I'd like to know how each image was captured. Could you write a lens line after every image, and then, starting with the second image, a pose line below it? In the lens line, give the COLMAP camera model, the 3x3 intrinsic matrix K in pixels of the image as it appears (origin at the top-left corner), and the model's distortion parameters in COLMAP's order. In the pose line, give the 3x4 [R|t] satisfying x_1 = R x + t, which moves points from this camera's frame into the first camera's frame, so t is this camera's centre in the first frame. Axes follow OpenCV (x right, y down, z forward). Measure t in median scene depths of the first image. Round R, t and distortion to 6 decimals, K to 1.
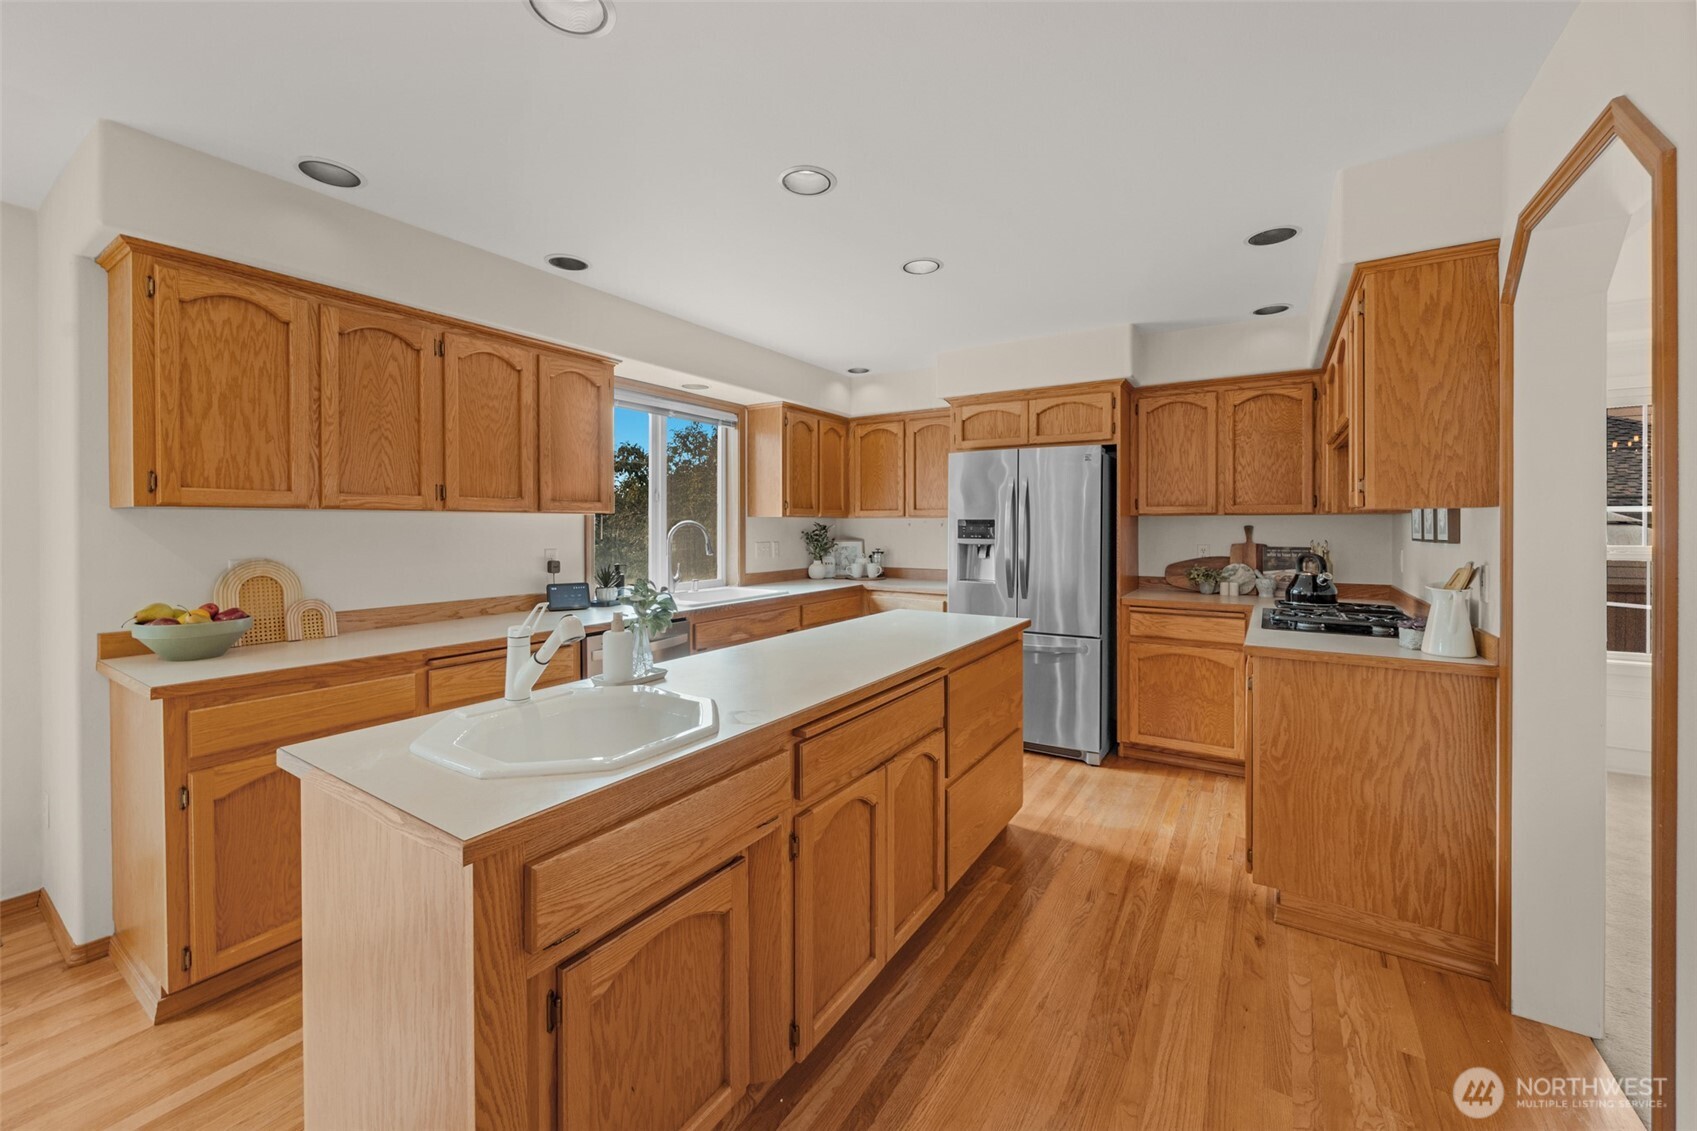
lens RADIAL K [[674.5, 0, 835.3], [0, 674.5, 528.2], [0, 0, 1]] dist [-0.001202, -0.000137]
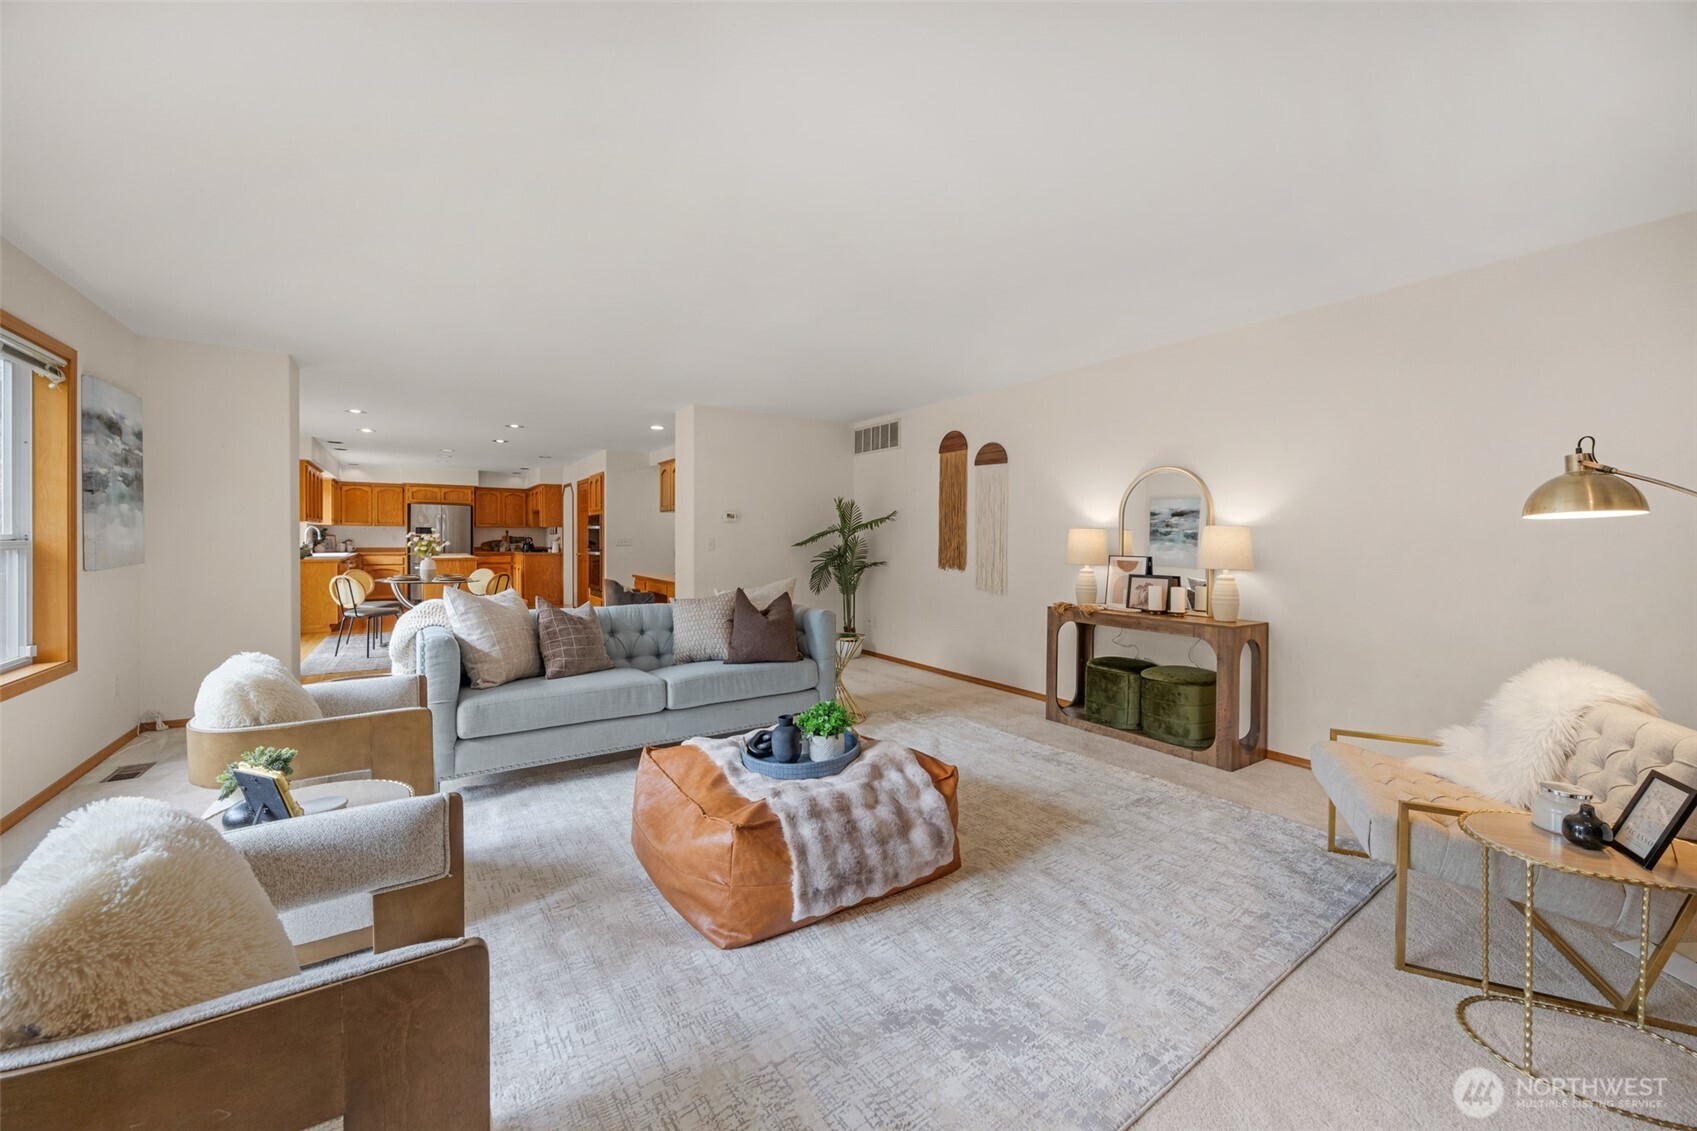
lens RADIAL K [[648.0, 0, 872.7], [0, 648.0, 544.2], [0, 0, 1]] dist [0.000473, 0.000020]
pose [[0.372834, -0.005857, 0.927880, -1.887502], [-0.001052, 0.999977, 0.006735, 0.044021], [-0.927898, -0.003487, 0.372819, -2.100384]]
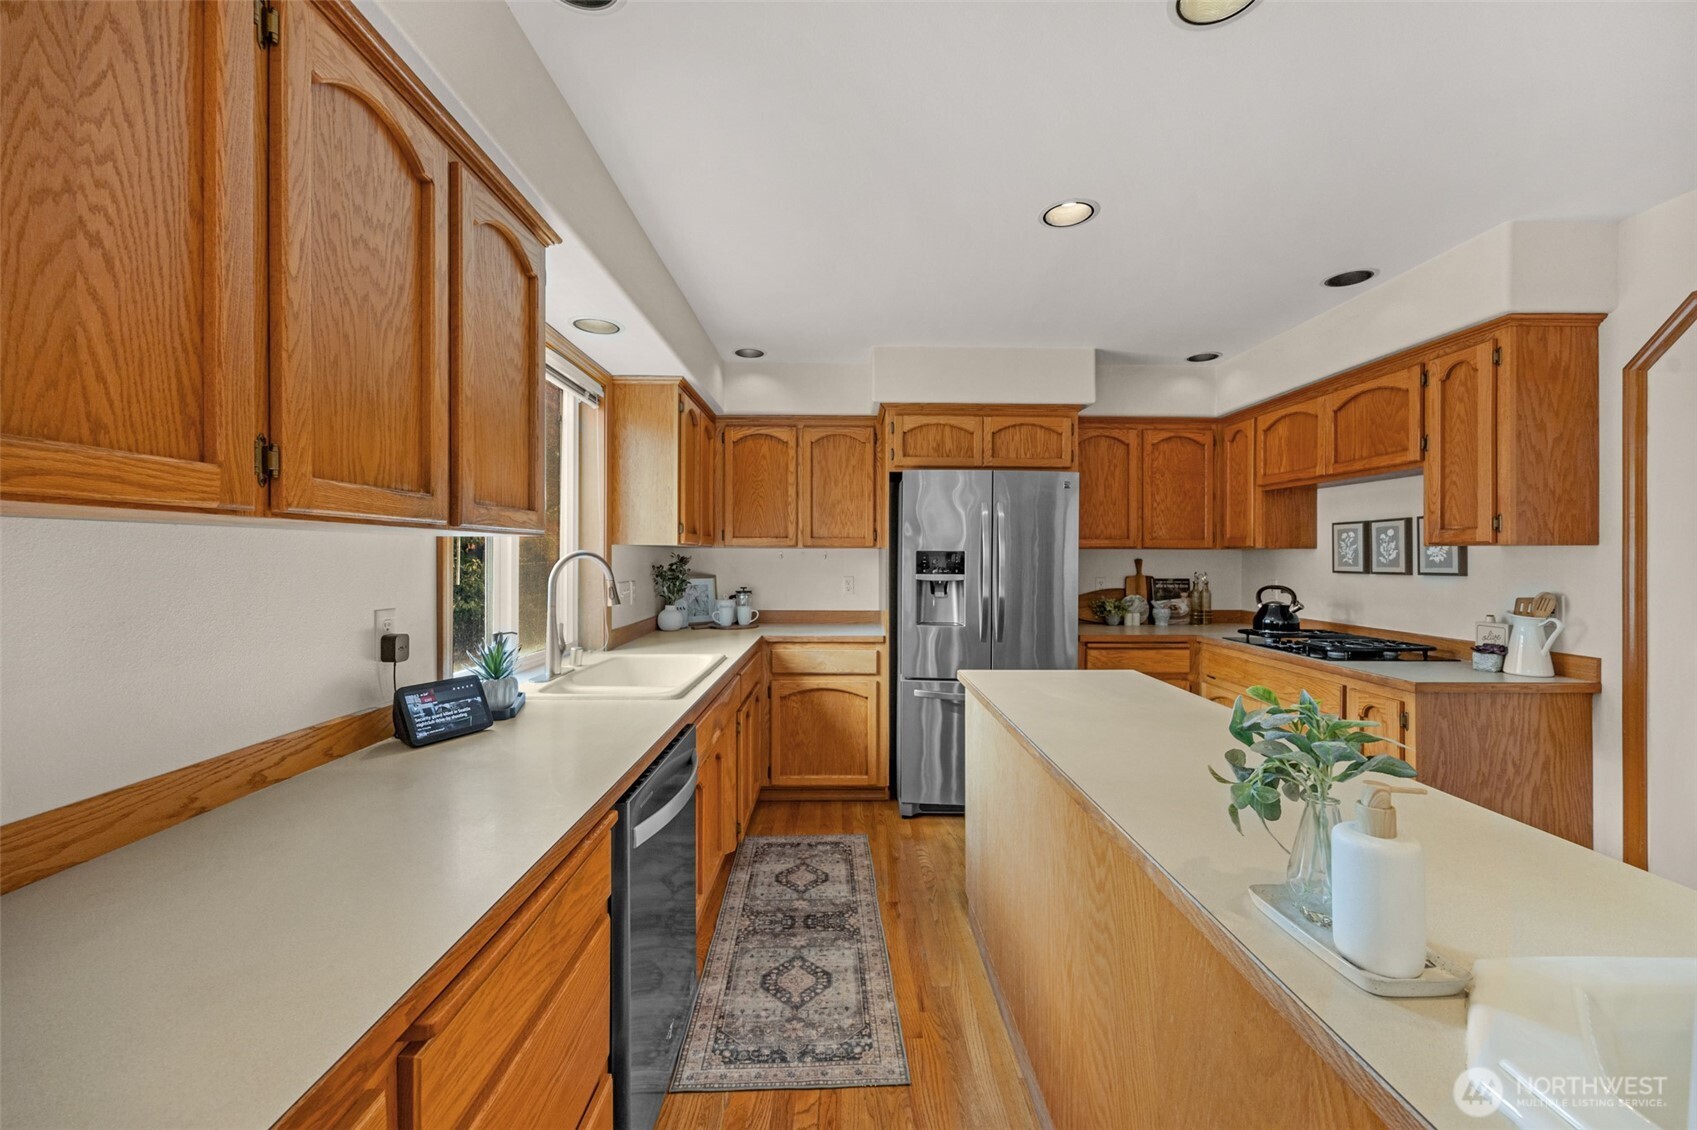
lens RADIAL K [[671.2, 0, 857.5], [0, 671.2, 555.0], [0, 0, 1]] dist [-0.000917, -0.000142]
pose [[0.824318, 0.004424, 0.566110, -0.387587], [-0.001279, 0.999981, -0.005952, -0.003360], [-0.566125, 0.004182, 0.824308, 0.413083]]
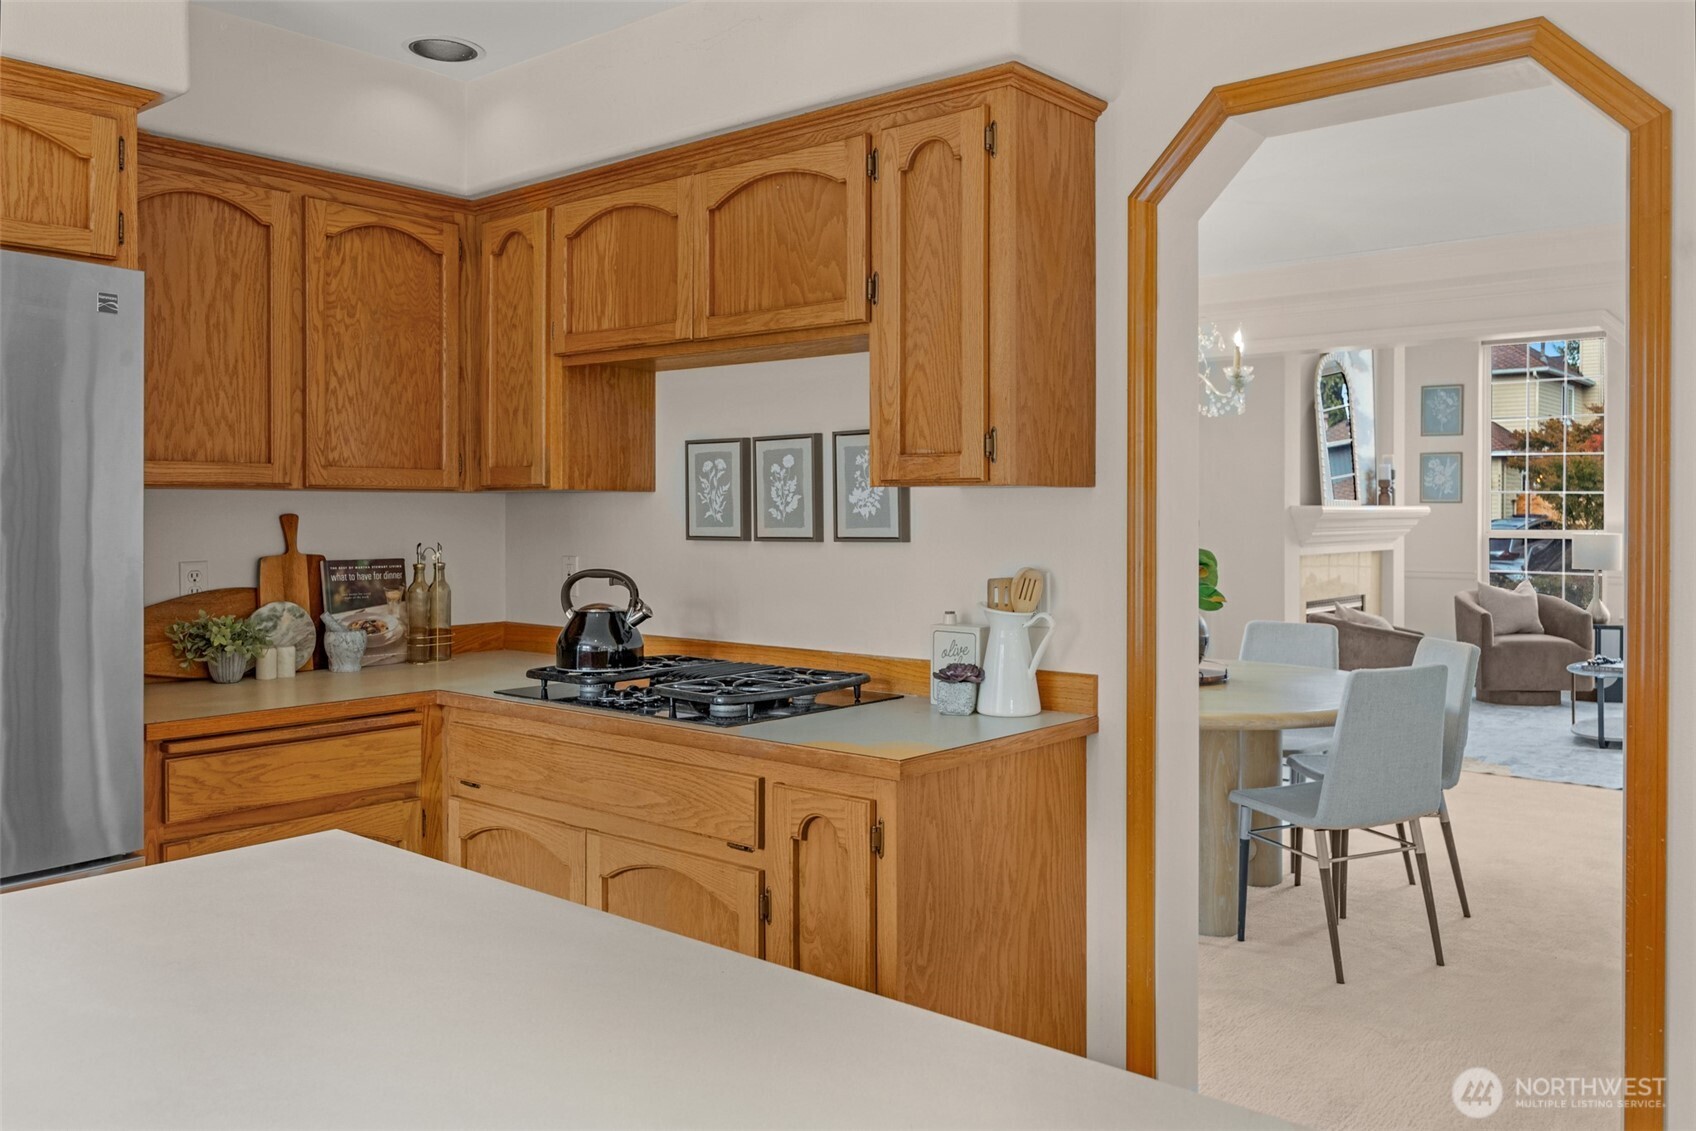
lens RADIAL K [[1323.1, 0, 868.6], [0, 1323.1, 518.7], [0, 0, 1]] dist [-0.001934, 0.003209]
pose [[0.118749, -0.004938, 0.992912, -0.215390], [0.003950, 0.999982, 0.004501, -0.003353], [-0.992916, 0.003388, 0.118767, 0.573399]]
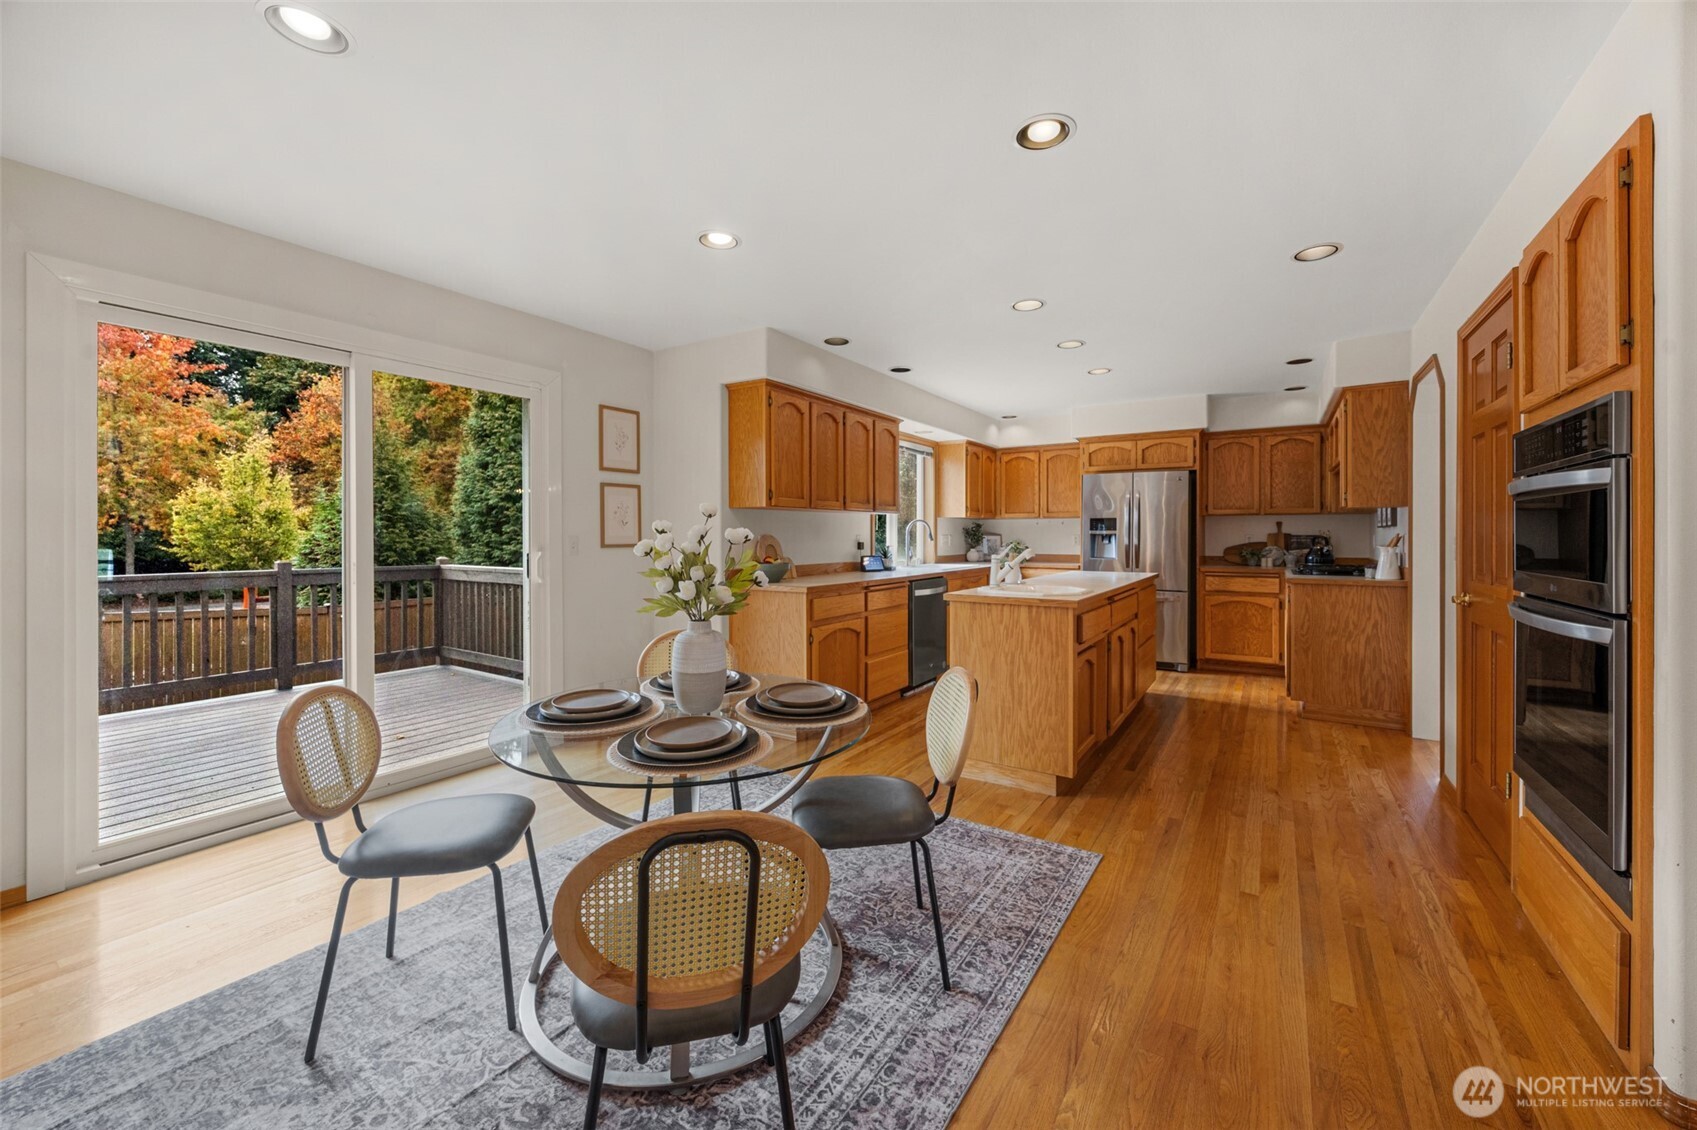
lens RADIAL K [[673.1, 0, 851.8], [0, 673.1, 539.1], [0, 0, 1]] dist [0.000320, 0.000008]
pose [[0.999934, -0.000793, 0.011431, -0.426212], [0.000773, 0.999998, 0.001708, 0.035744], [-0.011432, -0.001699, 0.999933, -0.590942]]
